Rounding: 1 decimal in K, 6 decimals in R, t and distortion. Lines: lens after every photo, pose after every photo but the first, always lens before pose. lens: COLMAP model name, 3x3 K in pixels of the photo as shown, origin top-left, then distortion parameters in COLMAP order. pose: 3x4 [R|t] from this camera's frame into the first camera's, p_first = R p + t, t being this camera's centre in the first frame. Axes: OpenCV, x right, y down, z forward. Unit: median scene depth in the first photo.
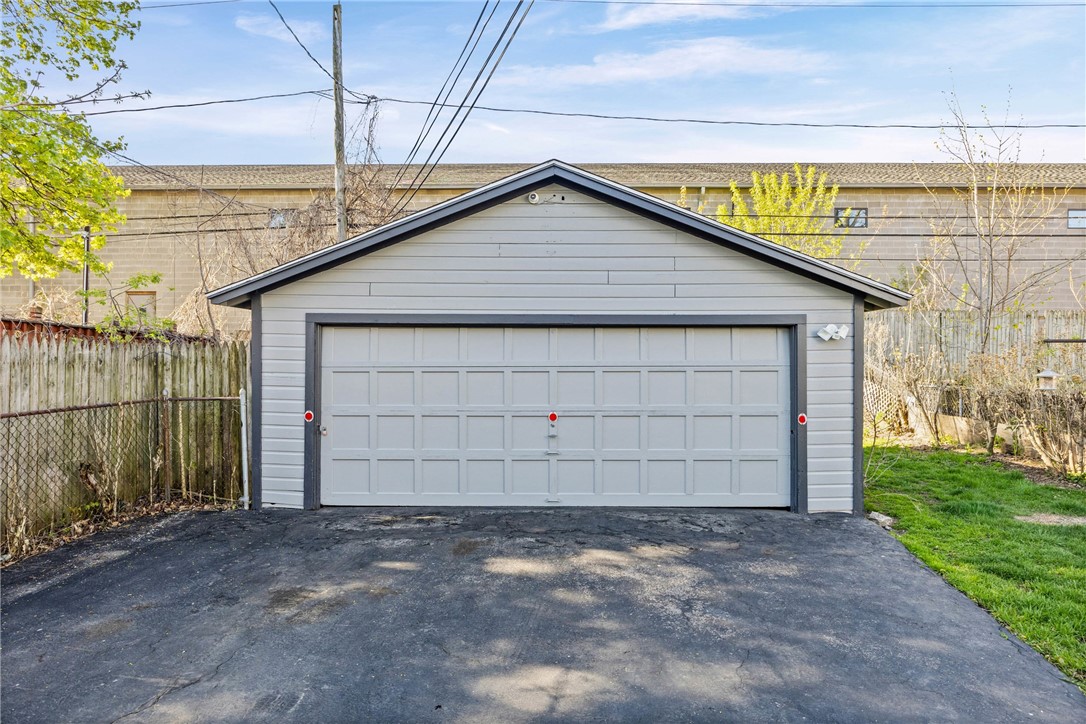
lens RADIAL K [[628.4, 0, 543.0], [0, 628.4, 348.6], [0, 0, 1]] dist [-0.000092, 0.000512]
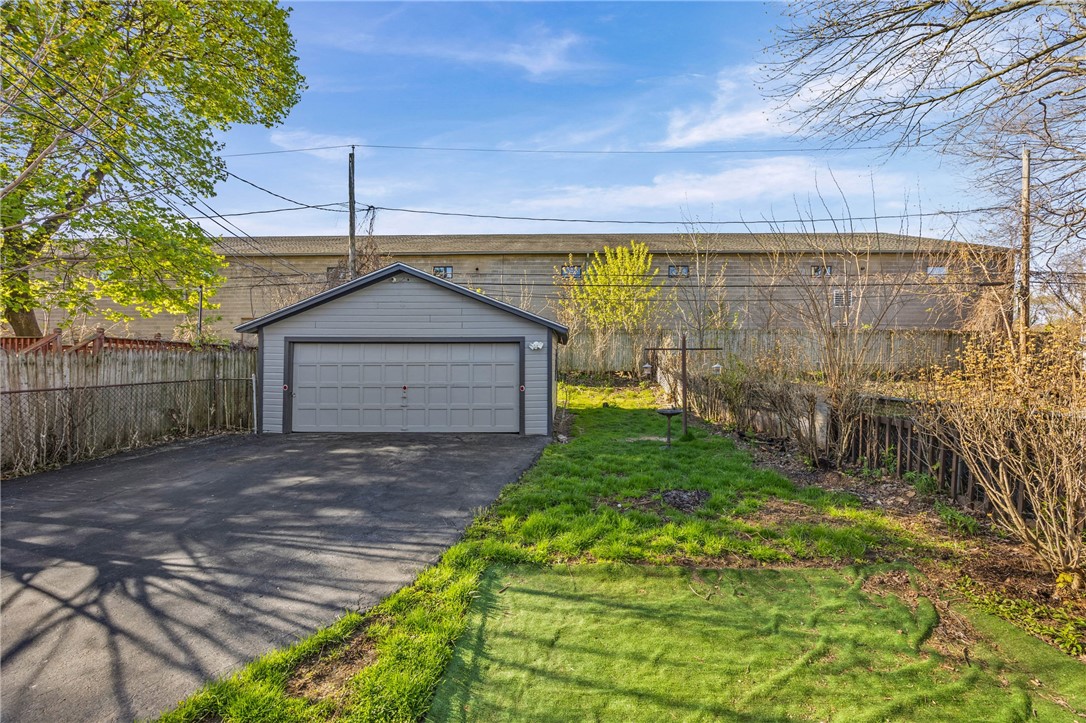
lens RADIAL K [[434.9, 0, 545.4], [0, 434.9, 349.1], [0, 0, 1]] dist [-0.000227, 0.000069]
pose [[0.999802, -0.001620, -0.019858, 0.491862], [0.001520, 0.999986, -0.005006, -0.007803], [0.019866, 0.004974, 0.999790, -0.385375]]
